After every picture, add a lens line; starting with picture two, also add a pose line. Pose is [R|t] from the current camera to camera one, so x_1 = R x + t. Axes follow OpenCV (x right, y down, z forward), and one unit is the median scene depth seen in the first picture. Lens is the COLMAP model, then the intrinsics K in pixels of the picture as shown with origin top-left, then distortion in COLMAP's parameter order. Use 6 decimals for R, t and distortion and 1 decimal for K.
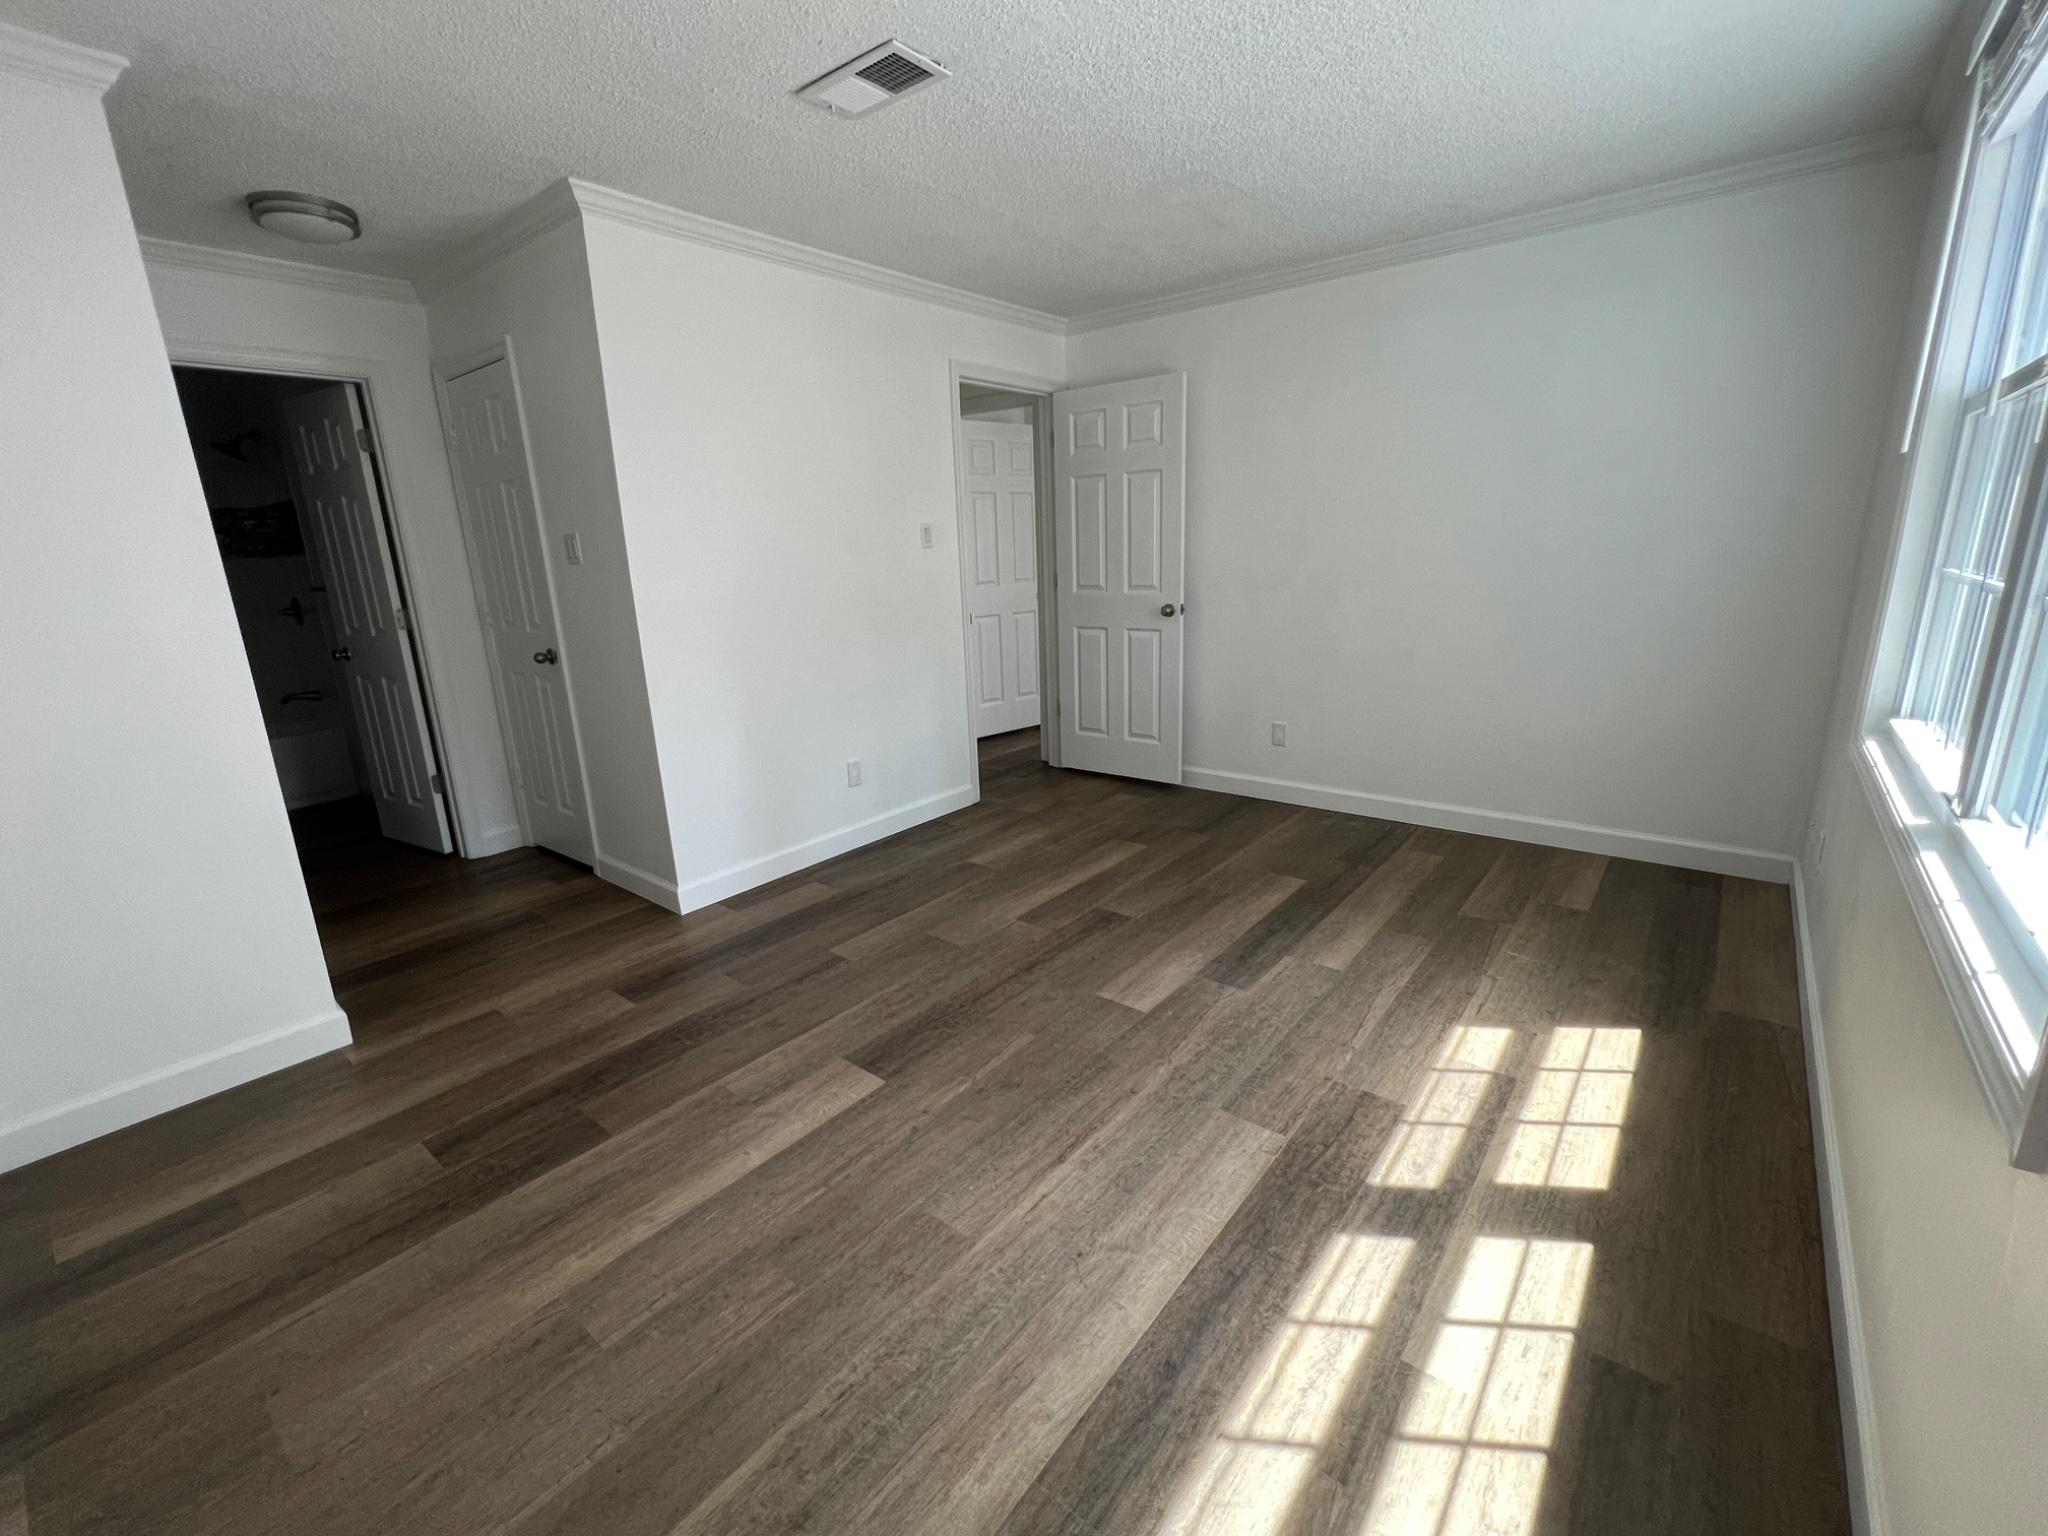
lens RADIAL K [[859.0, 0, 1021.4], [0, 859.0, 764.0], [0, 0, 1]] dist [-0.001821, -0.000080]
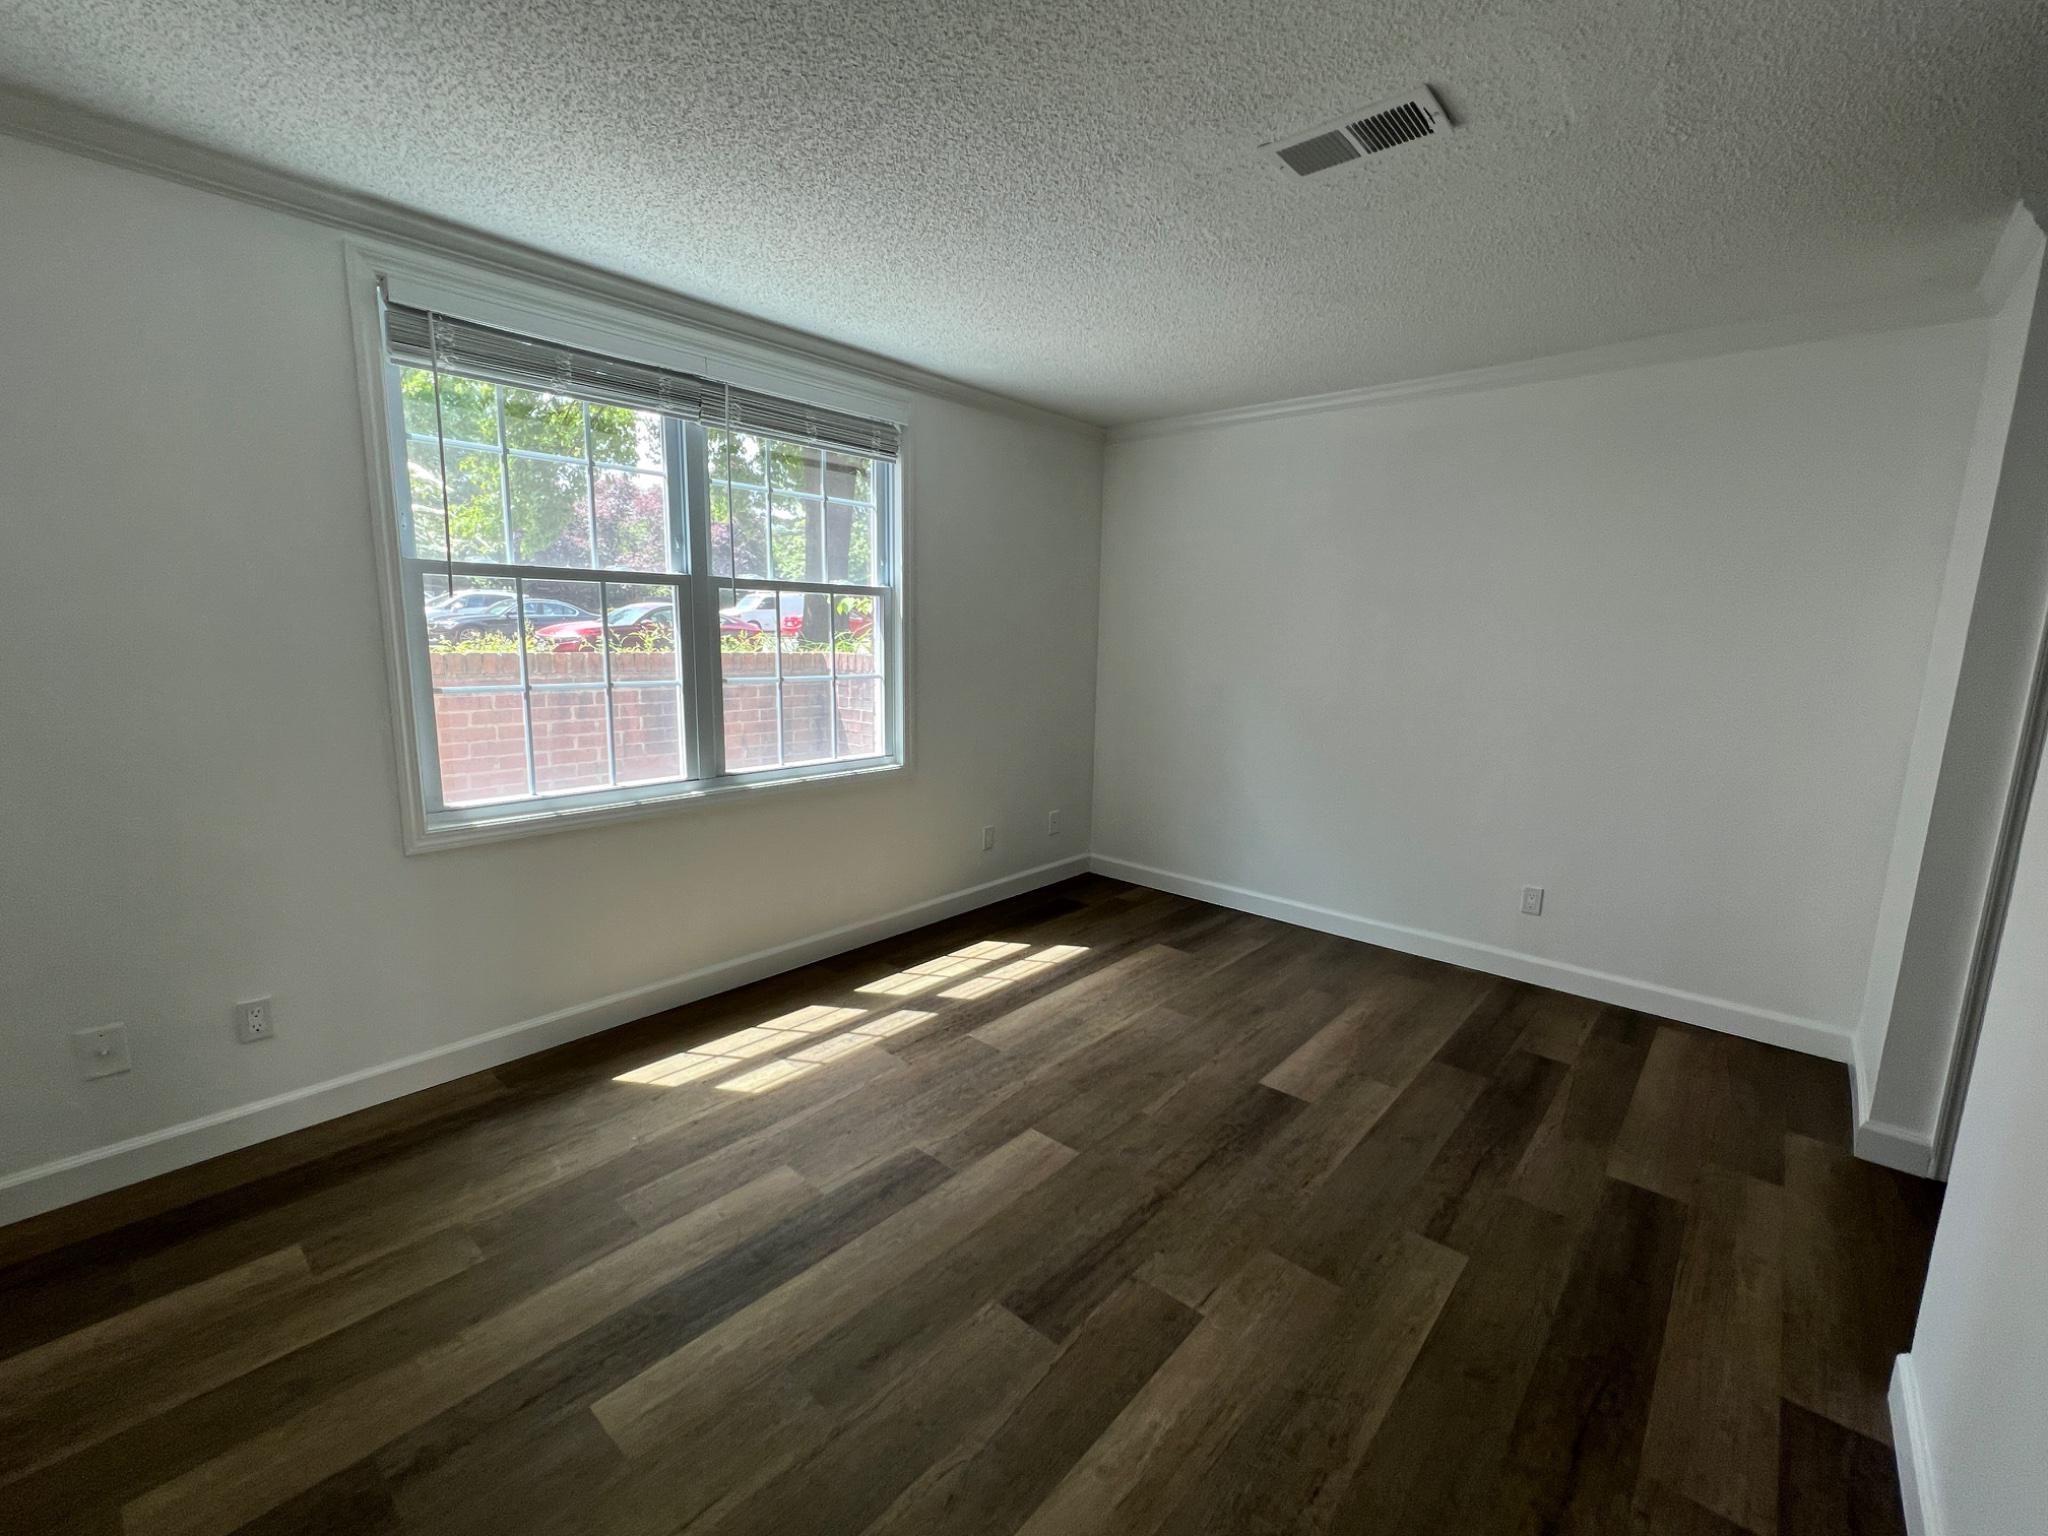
lens RADIAL K [[859.0, 0, 1024.8], [0, 859.0, 770.9], [0, 0, 1]] dist [-0.001821, -0.000080]
pose [[-0.998905, 0.007829, 0.046130, 0.118799], [0.025855, 0.914073, 0.404726, -0.554290], [-0.038998, 0.405475, -0.913274, 1.984088]]
